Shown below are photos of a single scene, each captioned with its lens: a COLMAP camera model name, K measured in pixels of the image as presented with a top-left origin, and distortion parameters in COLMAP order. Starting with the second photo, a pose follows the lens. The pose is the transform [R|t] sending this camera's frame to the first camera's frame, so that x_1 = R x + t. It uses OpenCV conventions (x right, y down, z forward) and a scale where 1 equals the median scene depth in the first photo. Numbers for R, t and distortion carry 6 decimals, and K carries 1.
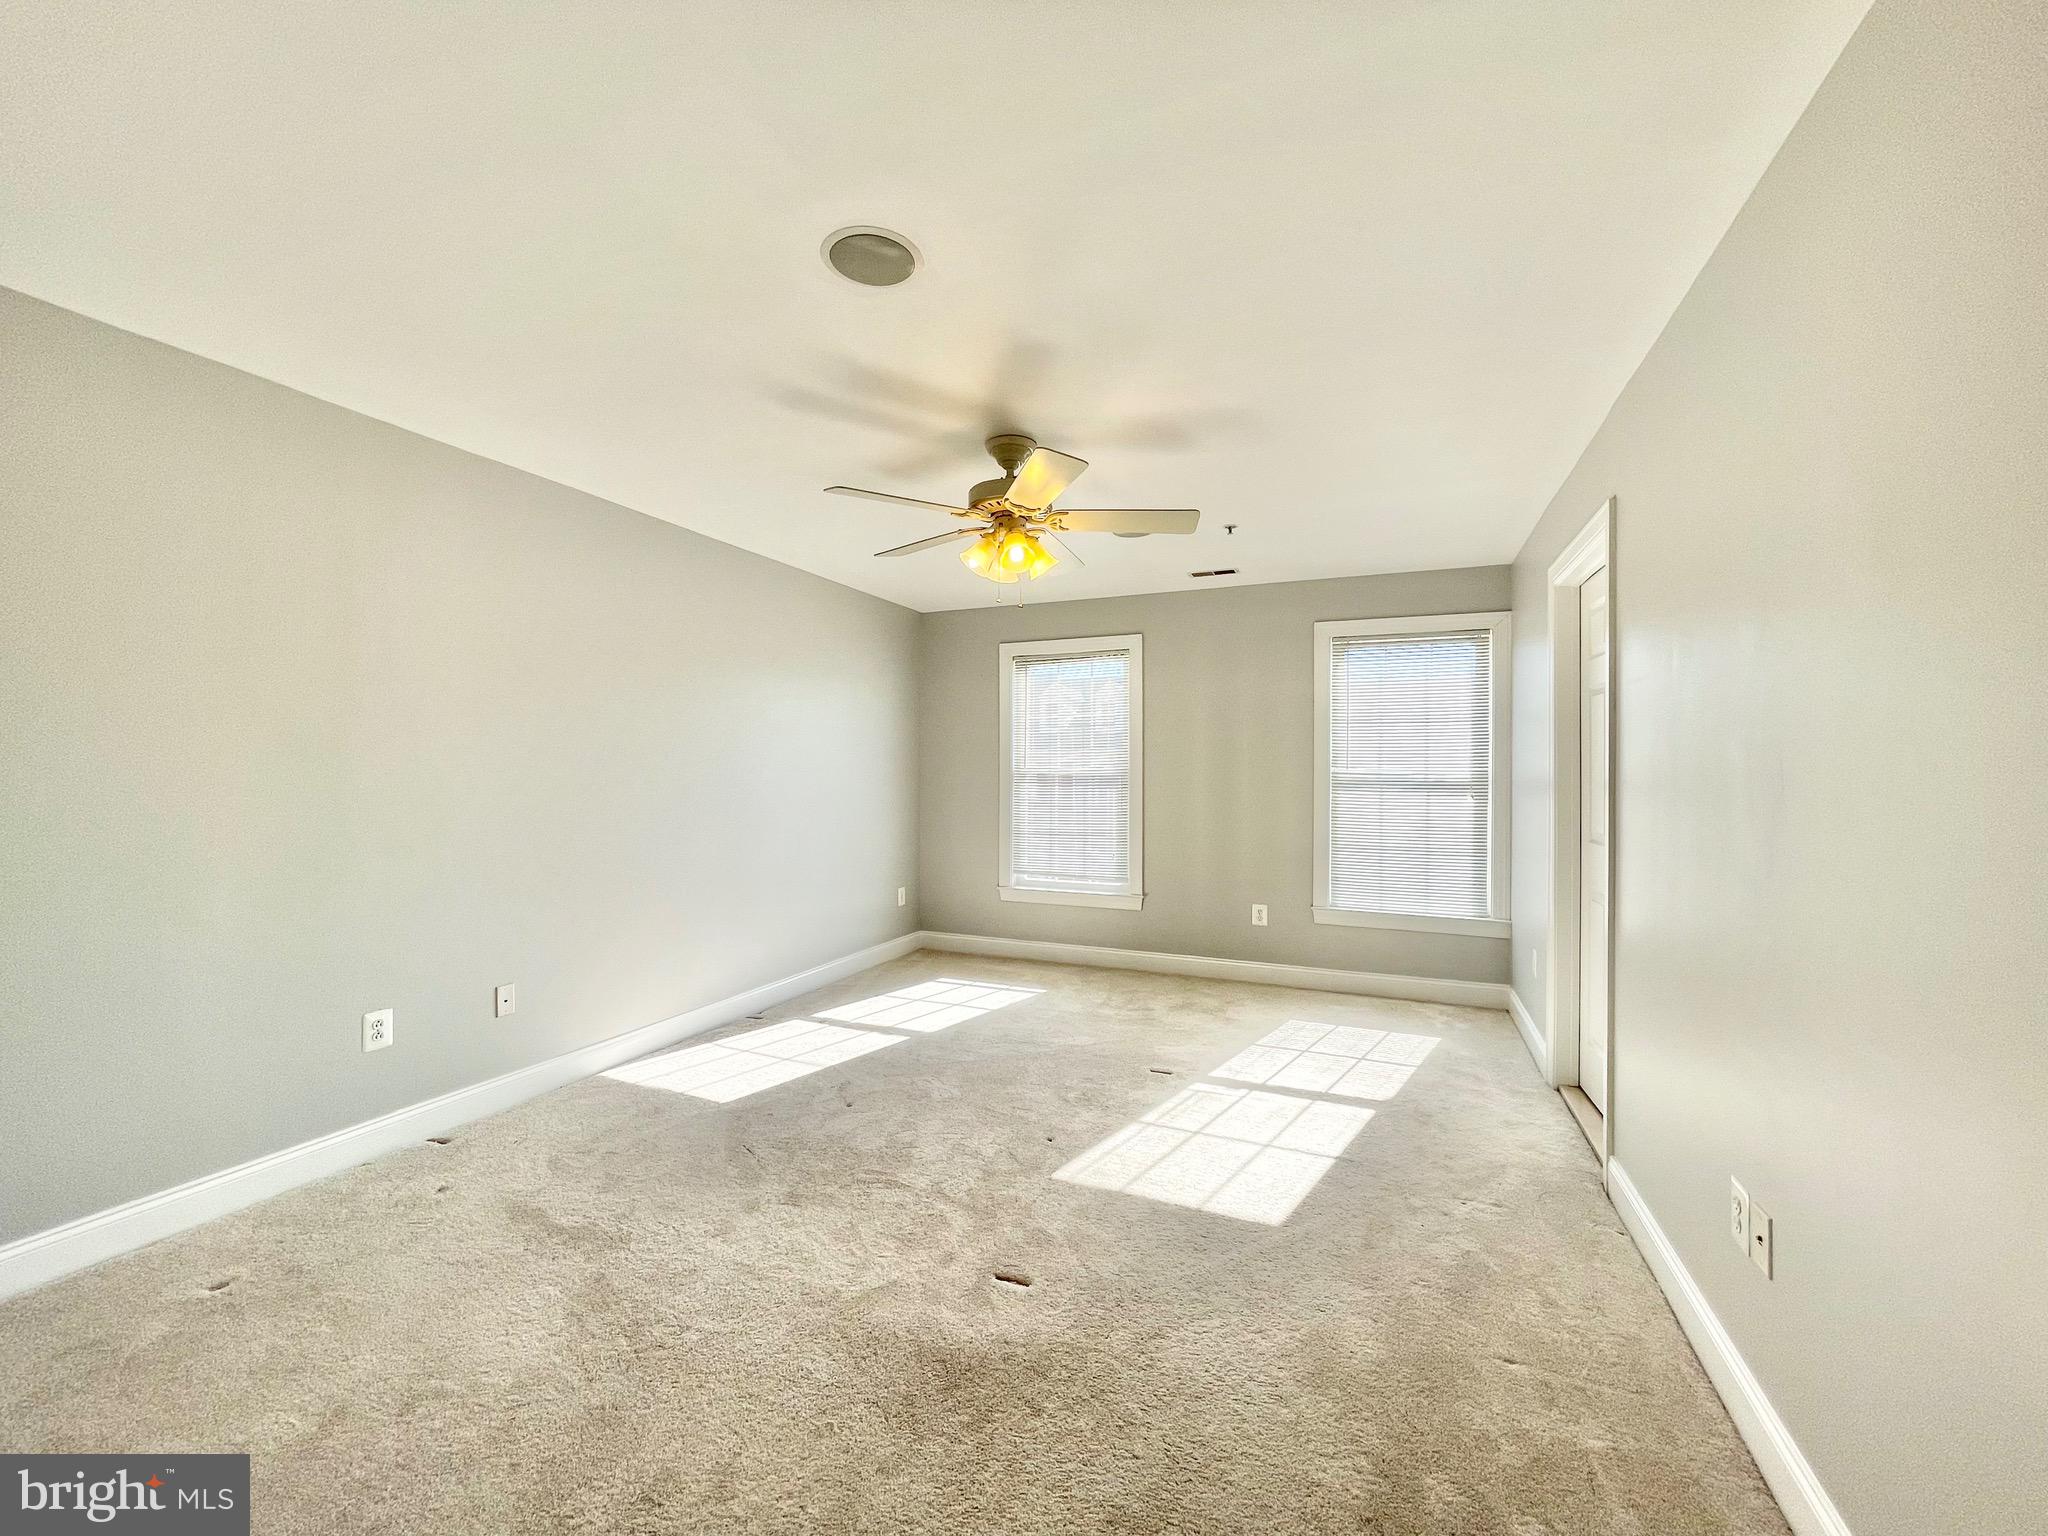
lens RADIAL K [[822.3, 0, 1025.8], [0, 822.3, 770.5], [0, 0, 1]] dist [-0.001754, 0.000270]
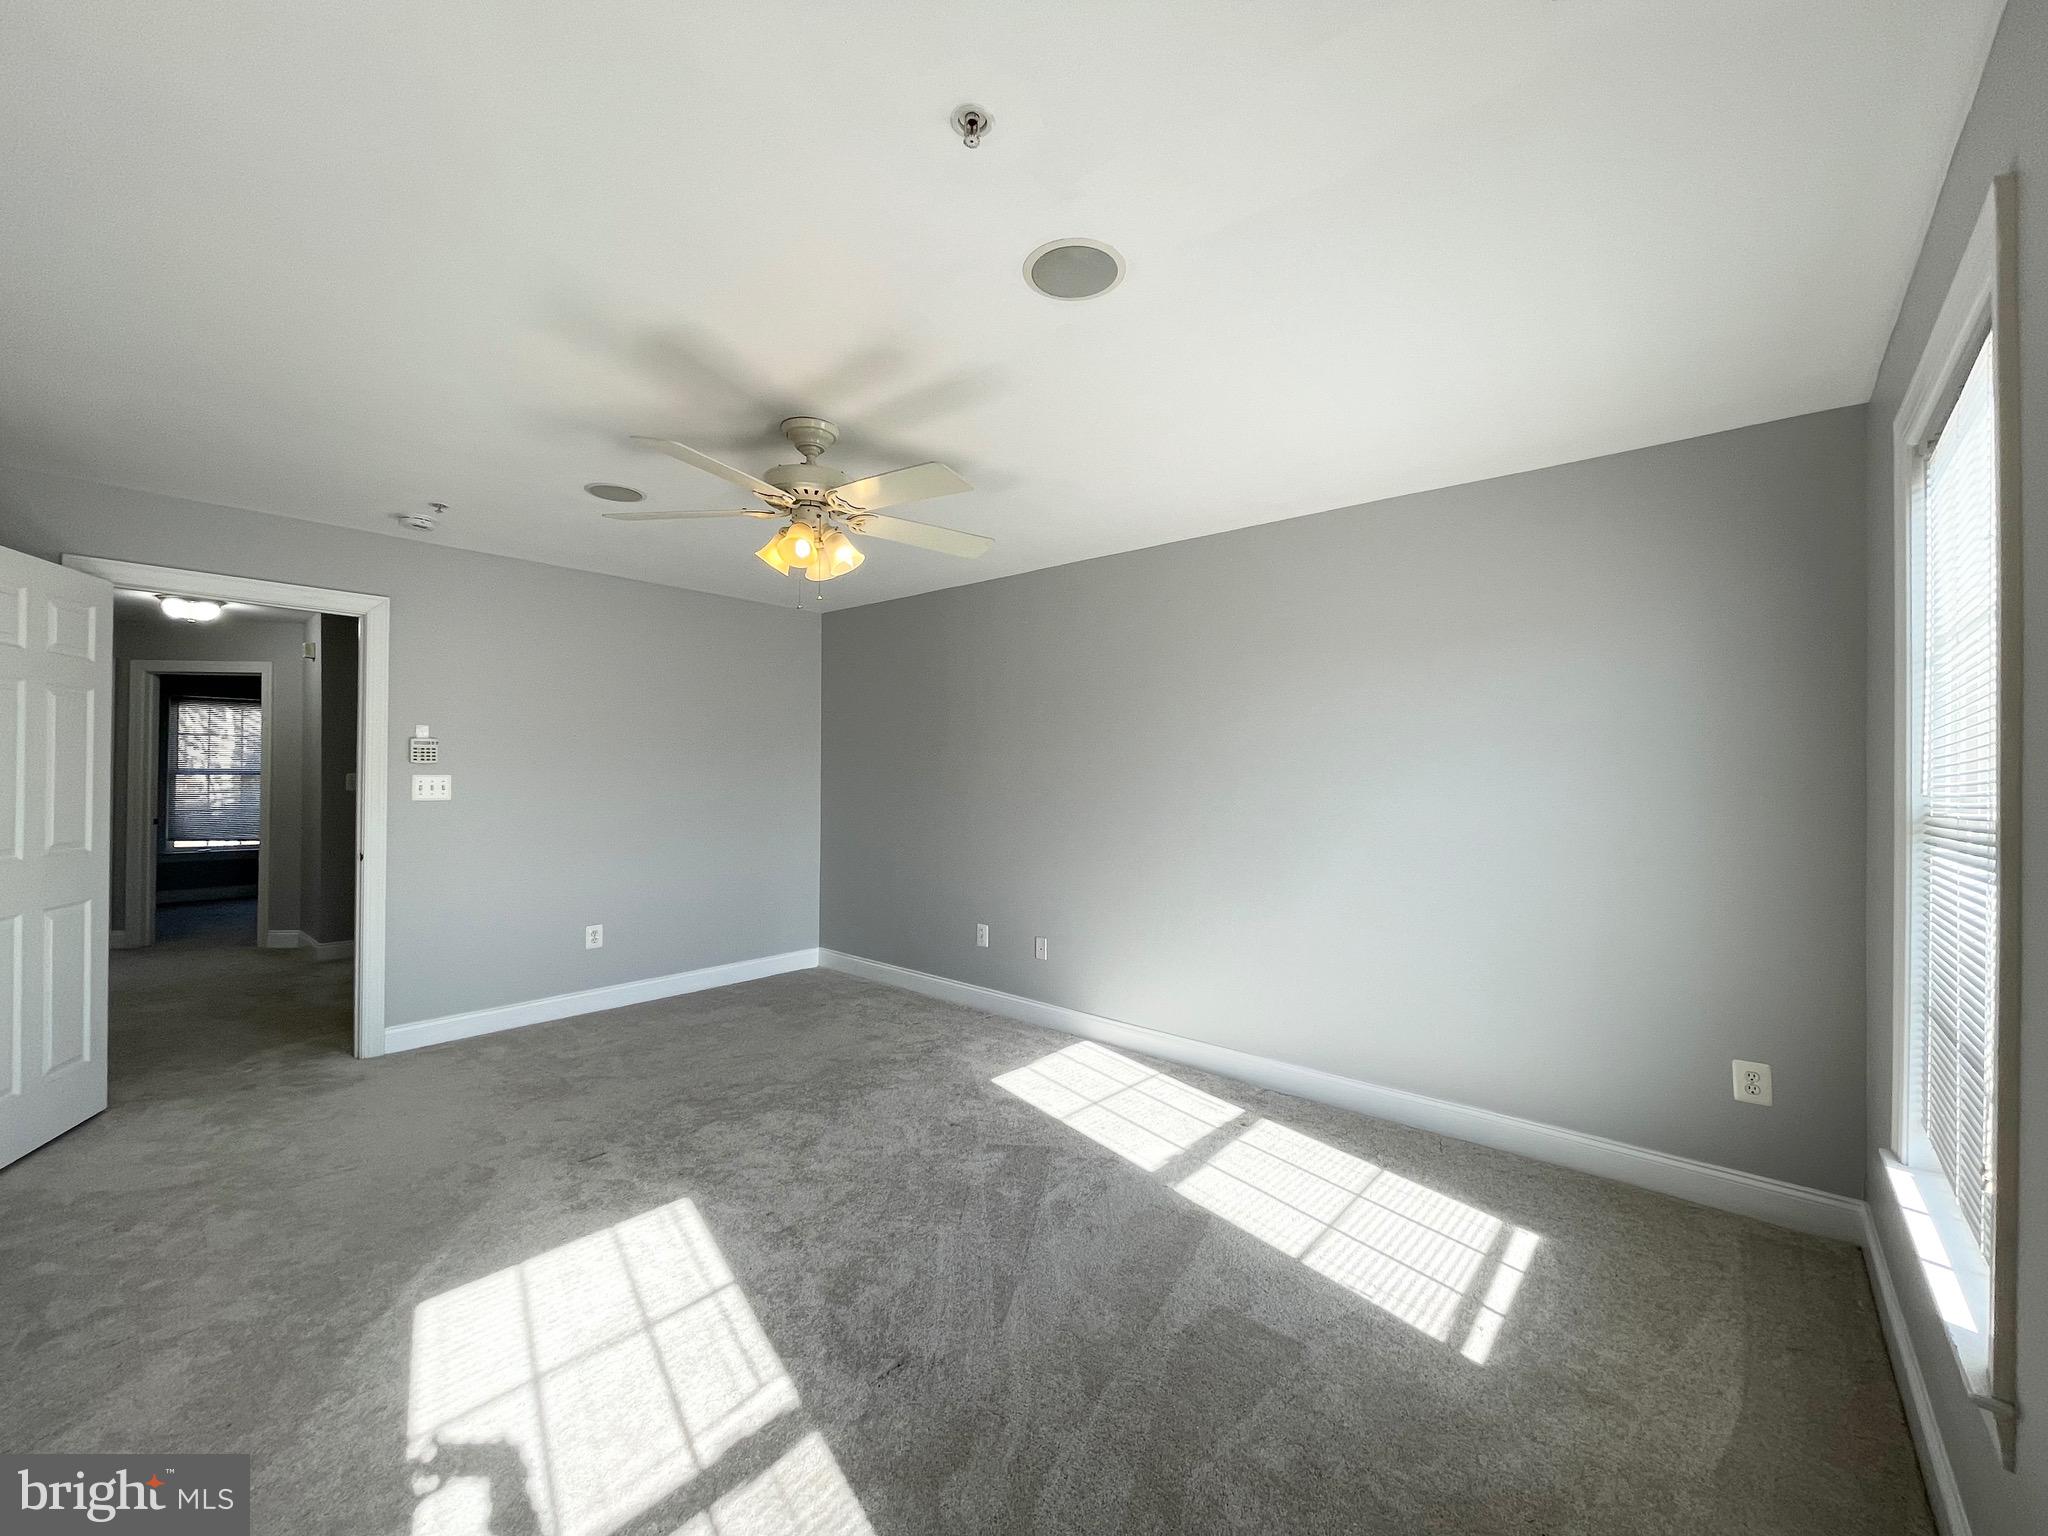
lens RADIAL K [[822.3, 0, 1026.3], [0, 822.3, 776.8], [0, 0, 1]] dist [-0.001754, 0.000270]
pose [[-0.303967, -0.000985, -0.952682, 0.518401], [0.000582, 0.999999, -0.001220, -0.012729], [0.952682, -0.000925, -0.303966, 1.018848]]
